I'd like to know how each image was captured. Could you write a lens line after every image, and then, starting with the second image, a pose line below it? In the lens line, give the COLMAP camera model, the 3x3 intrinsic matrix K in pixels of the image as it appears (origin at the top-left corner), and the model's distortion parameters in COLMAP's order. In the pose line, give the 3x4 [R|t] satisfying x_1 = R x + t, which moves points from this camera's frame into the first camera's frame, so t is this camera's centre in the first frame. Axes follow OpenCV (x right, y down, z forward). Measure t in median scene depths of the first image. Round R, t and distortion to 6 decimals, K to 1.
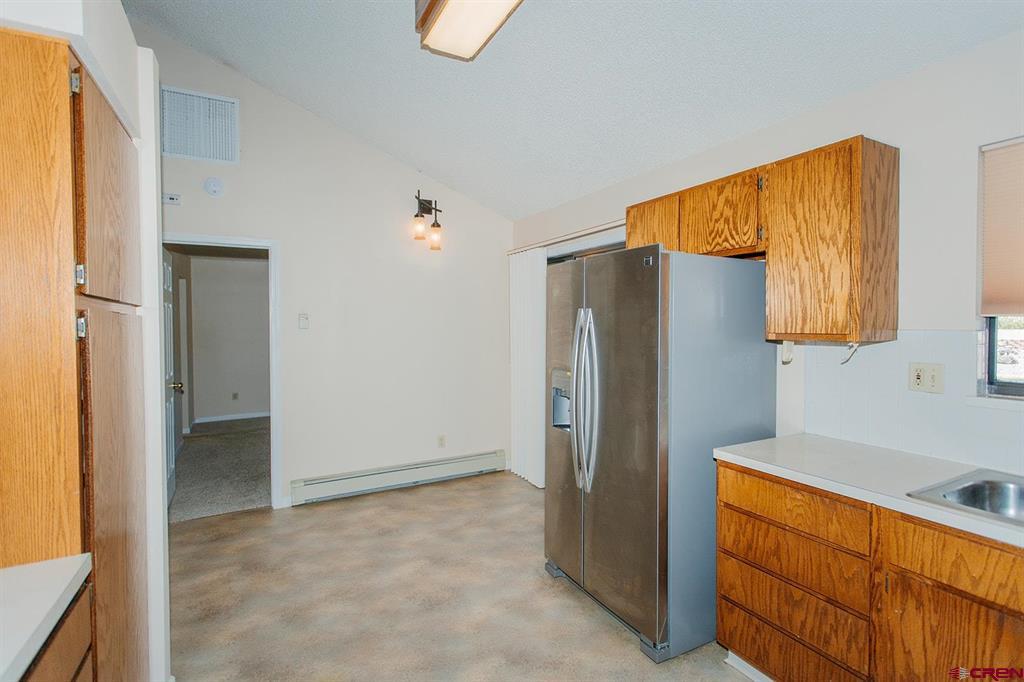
lens RADIAL K [[485.2, 0, 519.1], [0, 485.2, 332.4], [0, 0, 1]] dist [-0.000247, 0.000750]
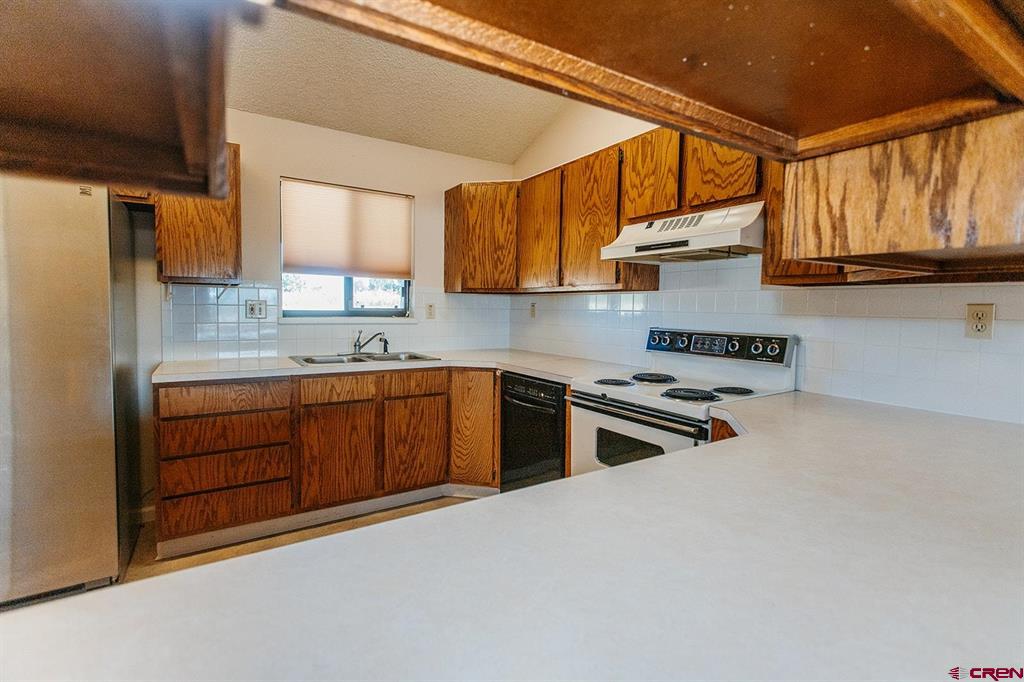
lens RADIAL K [[483.2, 0, 519.7], [0, 483.2, 331.0], [0, 0, 1]] dist [0.014413, 0.000410]
pose [[-0.066161, -0.046977, 0.996703, -0.814595], [0.001646, 0.998885, 0.047189, 0.089750], [-0.997808, 0.004763, -0.066010, 0.232297]]
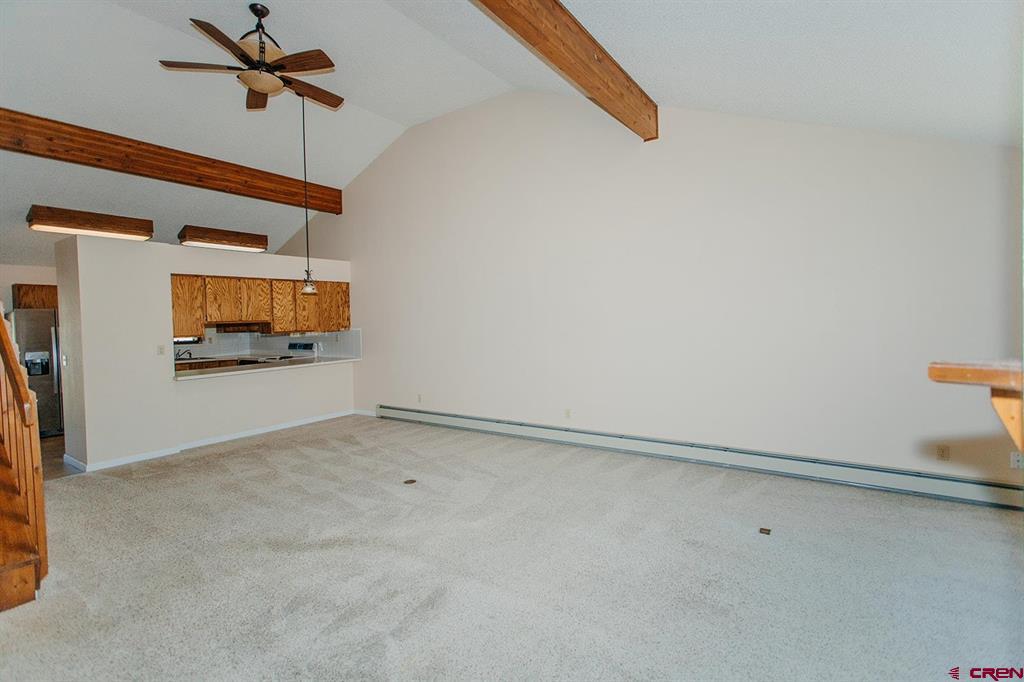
lens RADIAL K [[483.2, 0, 519.7], [0, 483.2, 331.0], [0, 0, 1]] dist [0.014413, 0.000410]
pose [[-0.441665, -0.003365, 0.897174, -4.498847], [0.041218, 0.998861, 0.024038, 0.018773], [-0.896233, 0.047596, -0.441023, -0.165889]]
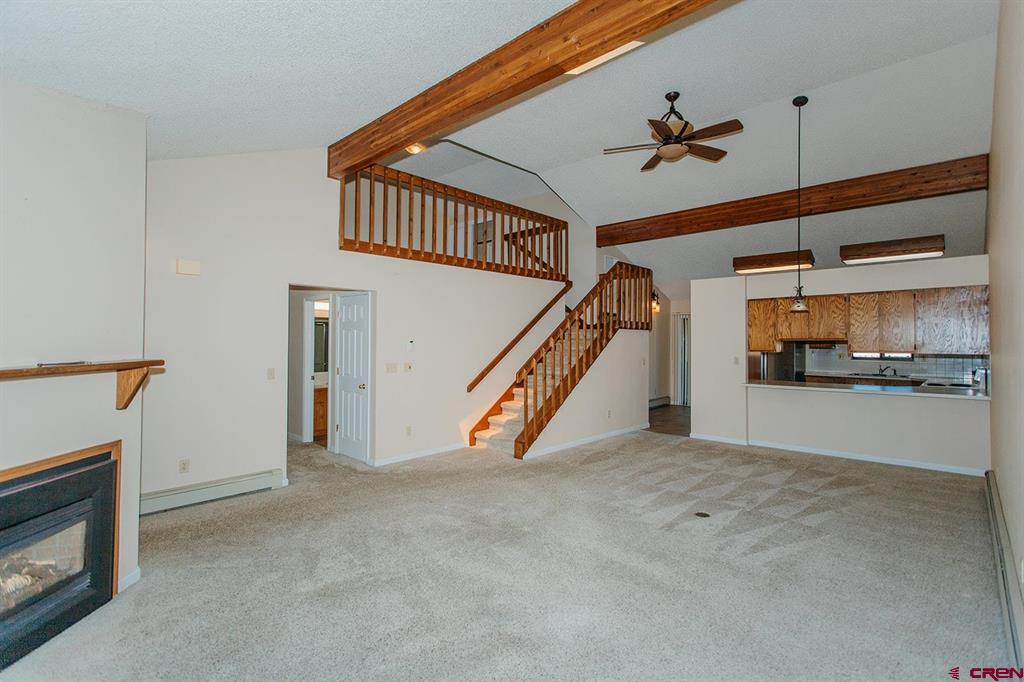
lens RADIAL K [[485.2, 0, 519.1], [0, 485.2, 332.4], [0, 0, 1]] dist [-0.000247, 0.000750]
pose [[0.948372, 0.014996, 0.316804, -3.677618], [-0.004534, 0.999420, -0.033737, 0.032092], [-0.317127, 0.030559, 0.947891, -2.507819]]
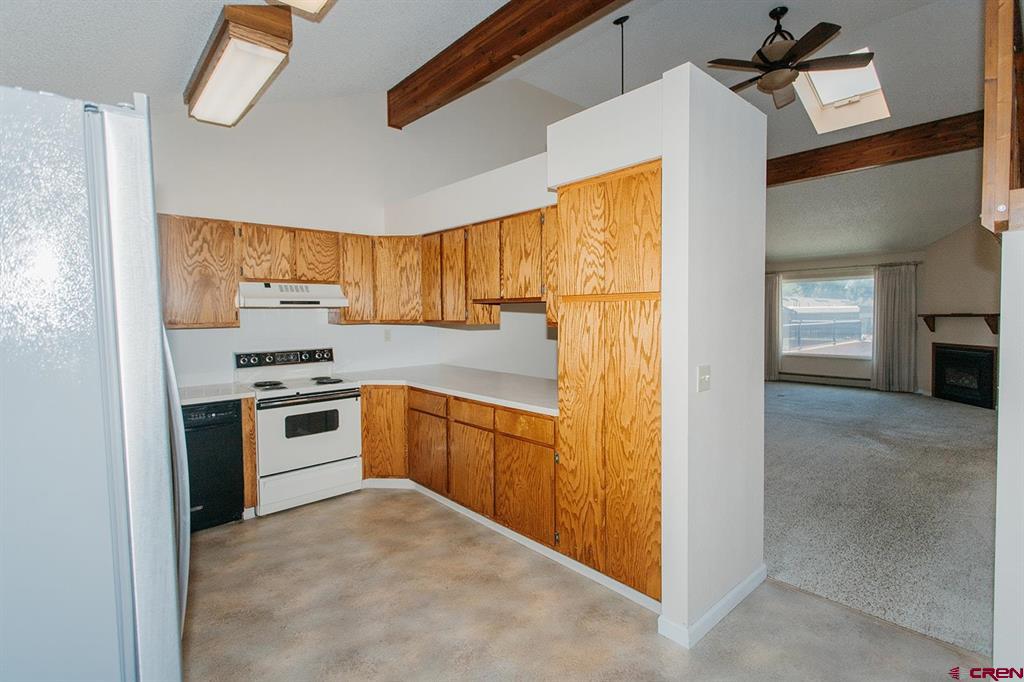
lens RADIAL K [[485.2, 0, 519.1], [0, 485.2, 332.4], [0, 0, 1]] dist [-0.000247, 0.000750]
pose [[-0.972505, 0.025062, -0.231530, -0.112667], [0.012815, 0.998445, 0.054251, -0.027052], [0.232529, 0.049792, -0.971314, 1.927654]]
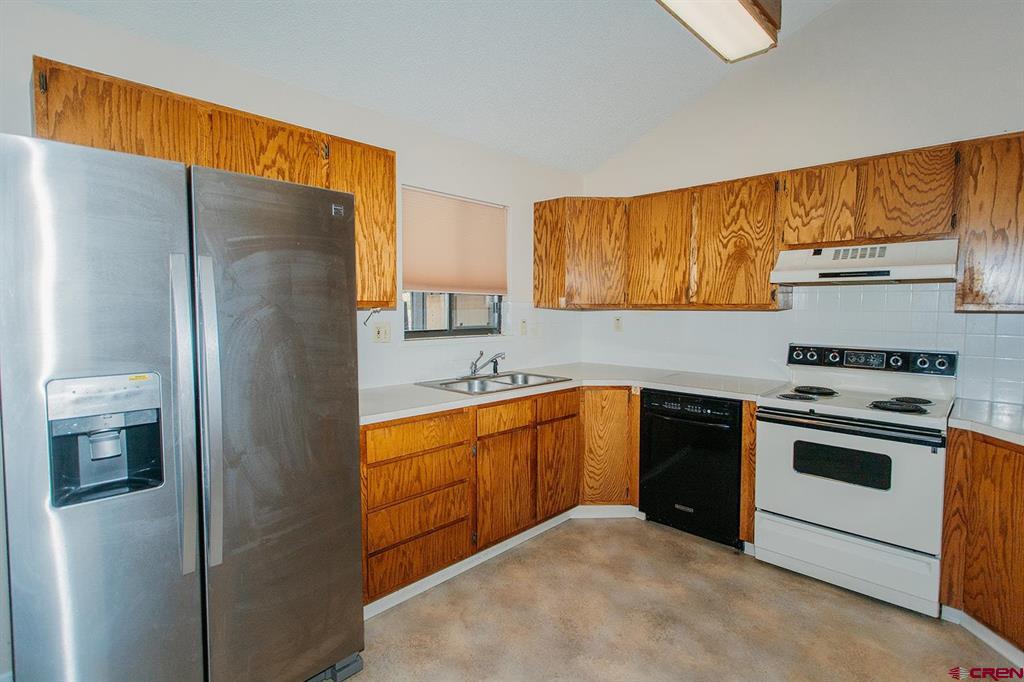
lens RADIAL K [[502.5, 0, 520.5], [0, 502.5, 332.2], [0, 0, 1]] dist [0.002480, -0.000705]
pose [[-0.298563, -0.047052, 0.953230, -0.695806], [0.011533, 0.998533, 0.052900, 0.017931], [-0.954320, 0.026787, -0.297582, 1.035029]]
